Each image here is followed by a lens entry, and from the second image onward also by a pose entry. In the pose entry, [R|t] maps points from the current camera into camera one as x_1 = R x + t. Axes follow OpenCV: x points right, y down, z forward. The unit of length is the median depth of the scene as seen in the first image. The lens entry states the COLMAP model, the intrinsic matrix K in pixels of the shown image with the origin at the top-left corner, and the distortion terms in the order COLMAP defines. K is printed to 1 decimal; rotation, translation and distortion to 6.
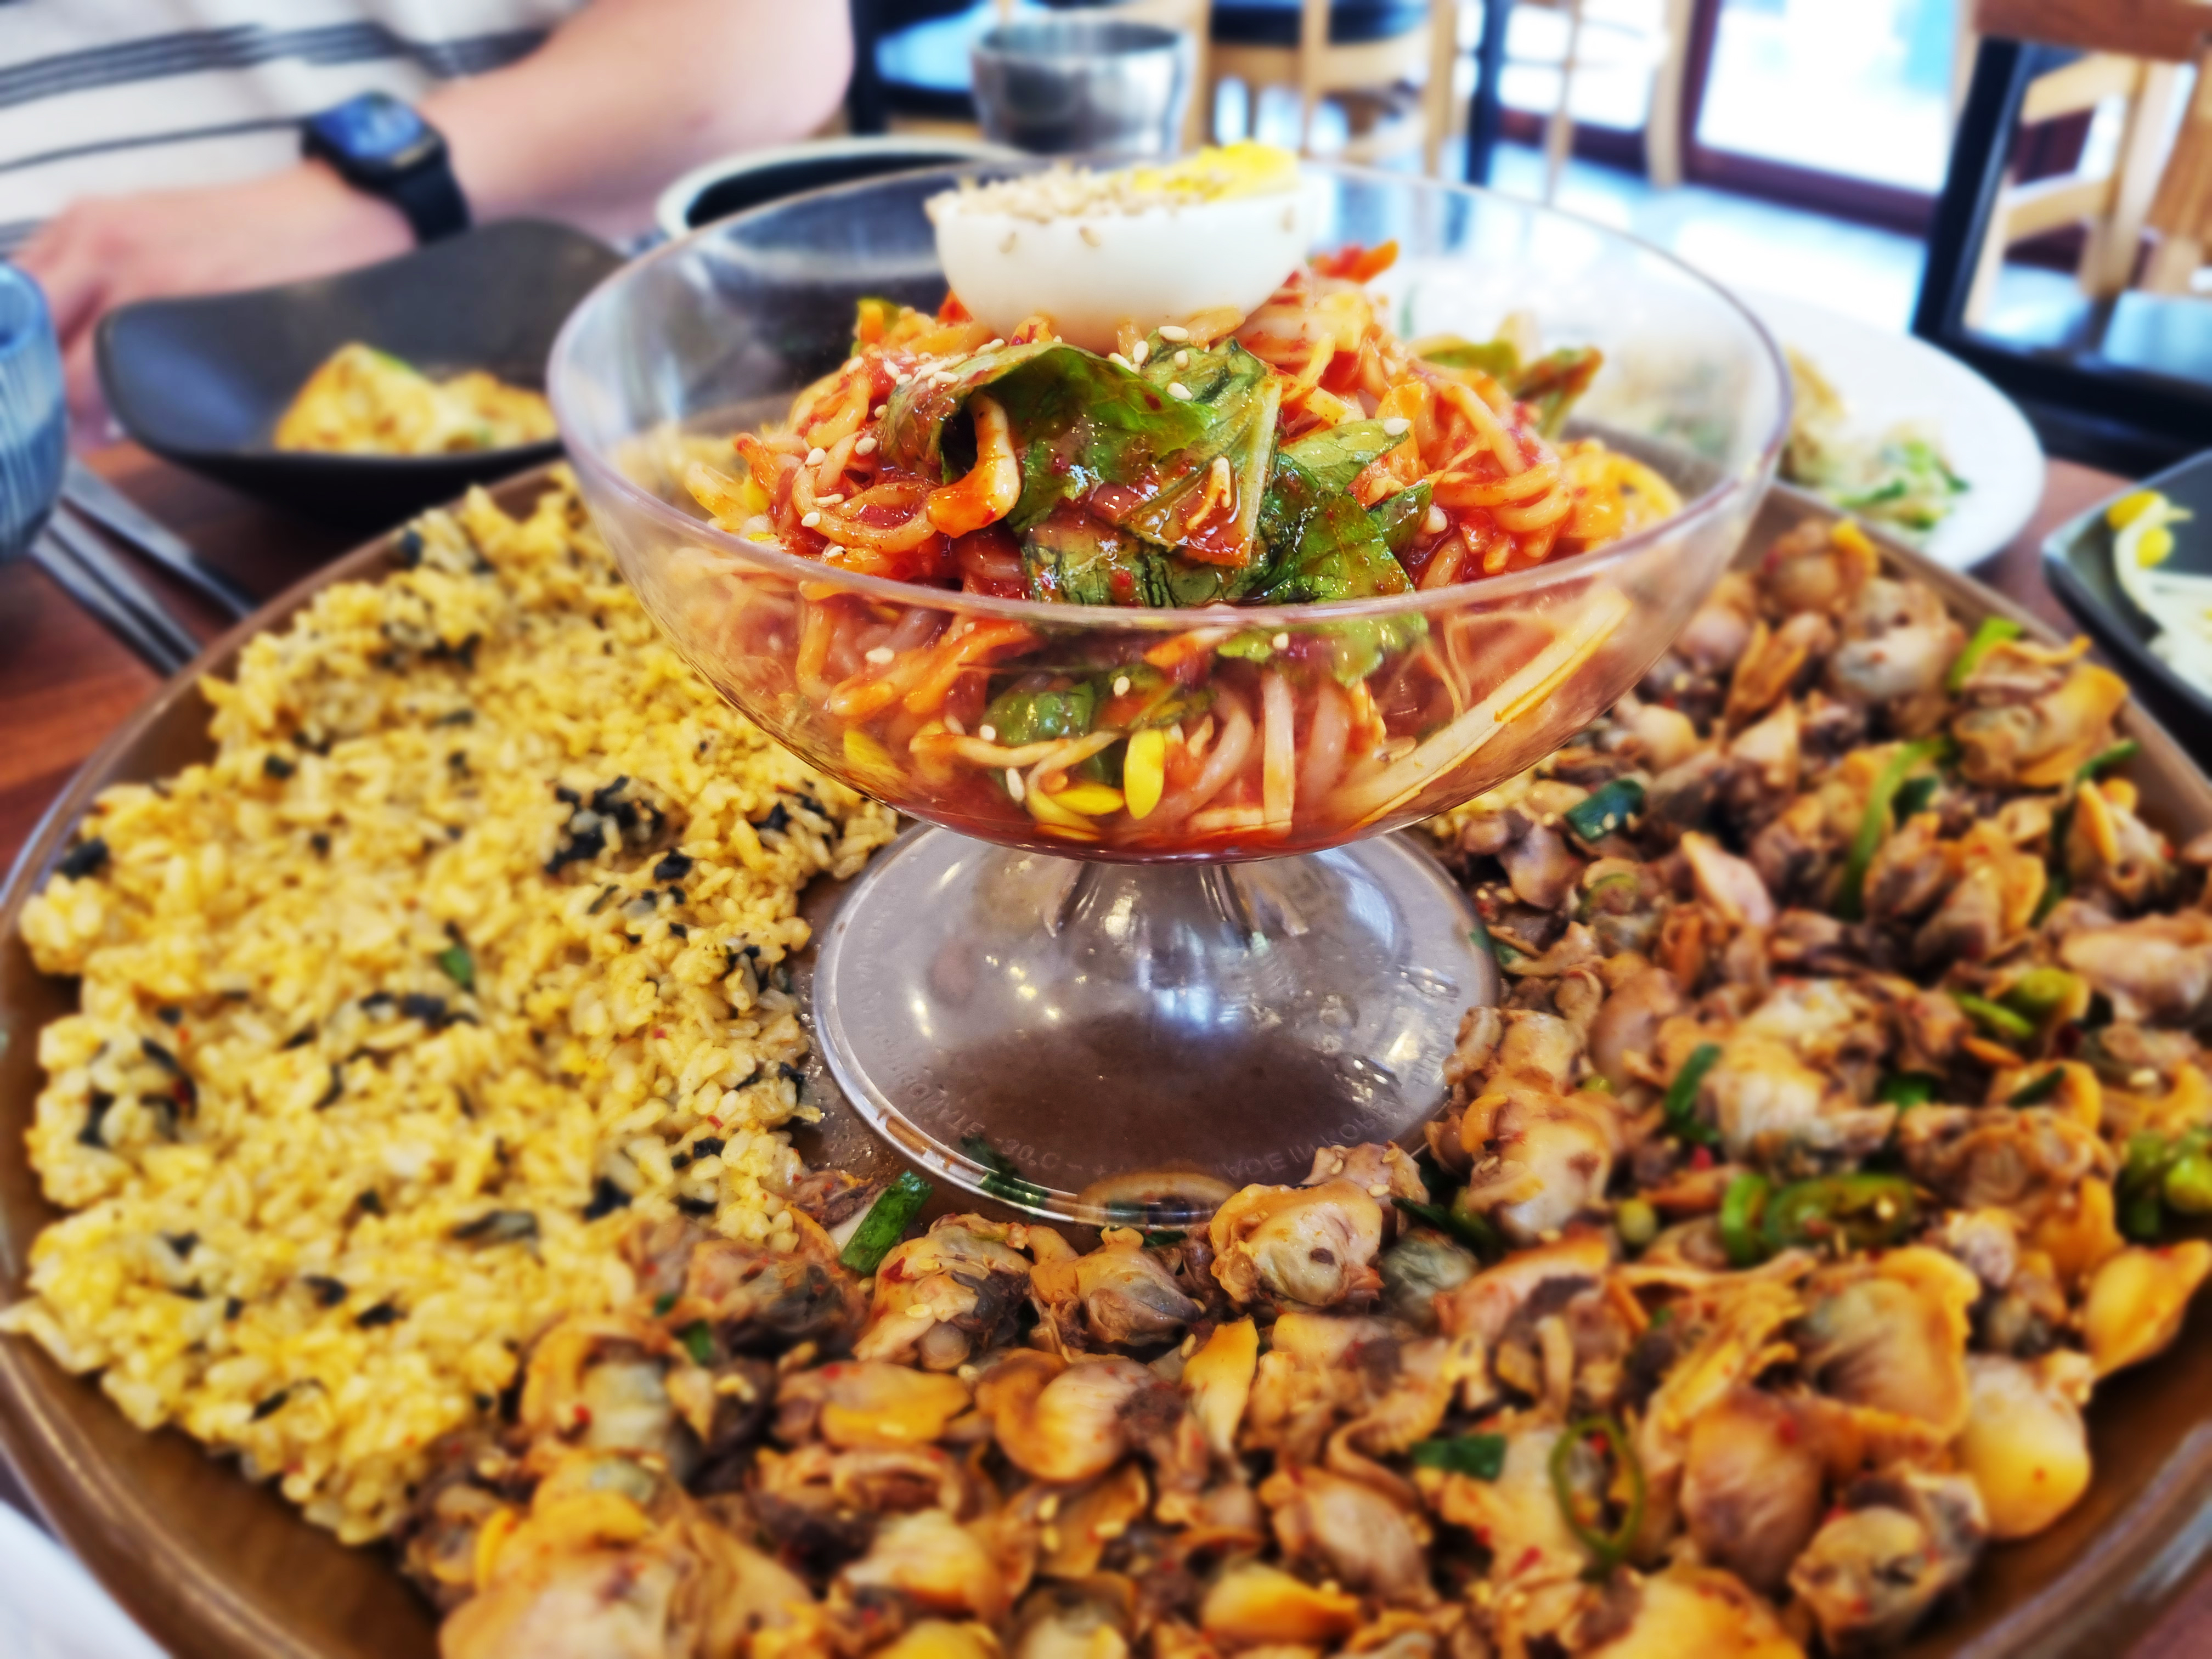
lens RADIAL K [[1667.5, 0, 1113.4], [0, 1667.5, 825.1], [0, 0, 1]] dist [-0.003994, -0.008849]
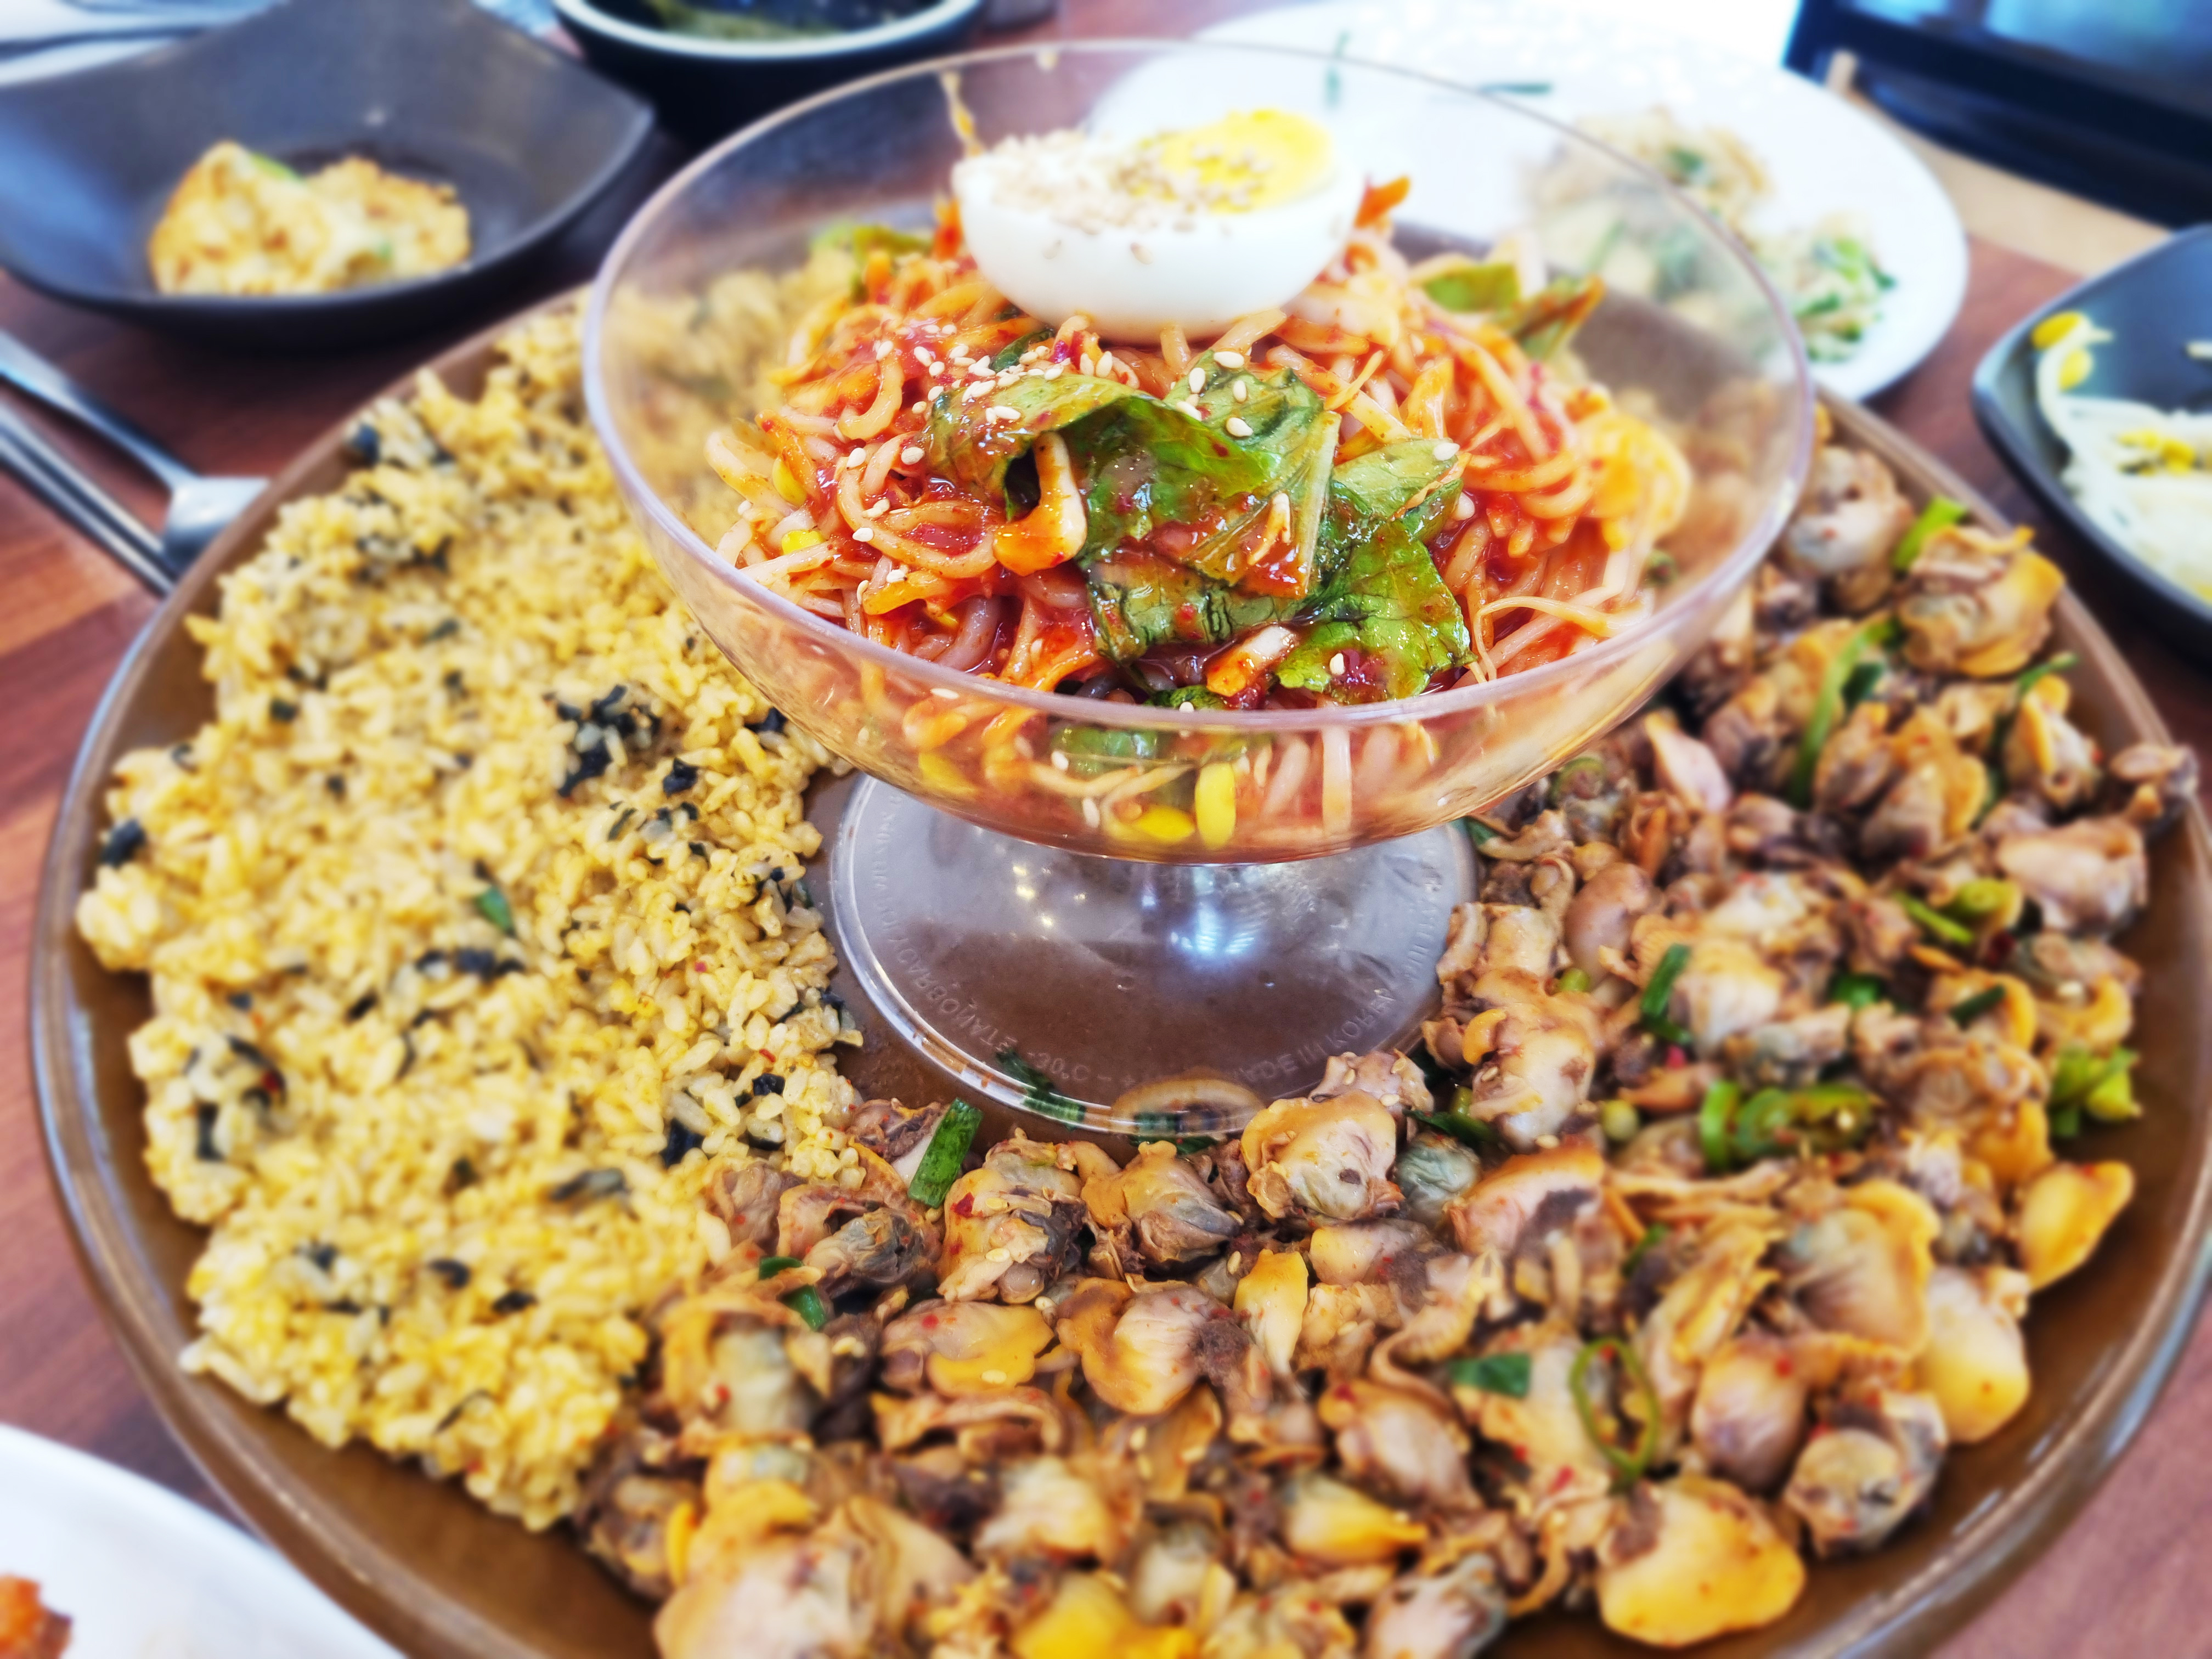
lens RADIAL K [[1652.4, 0, 1106.0], [0, 1652.4, 829.5], [0, 0, 1]] dist [-0.007555, 0.005056]
pose [[0.996888, -0.038914, 0.068561, -0.097948], [0.024983, 0.980798, 0.193417, -0.175849], [-0.074771, -0.191102, 0.978718, -0.022723]]
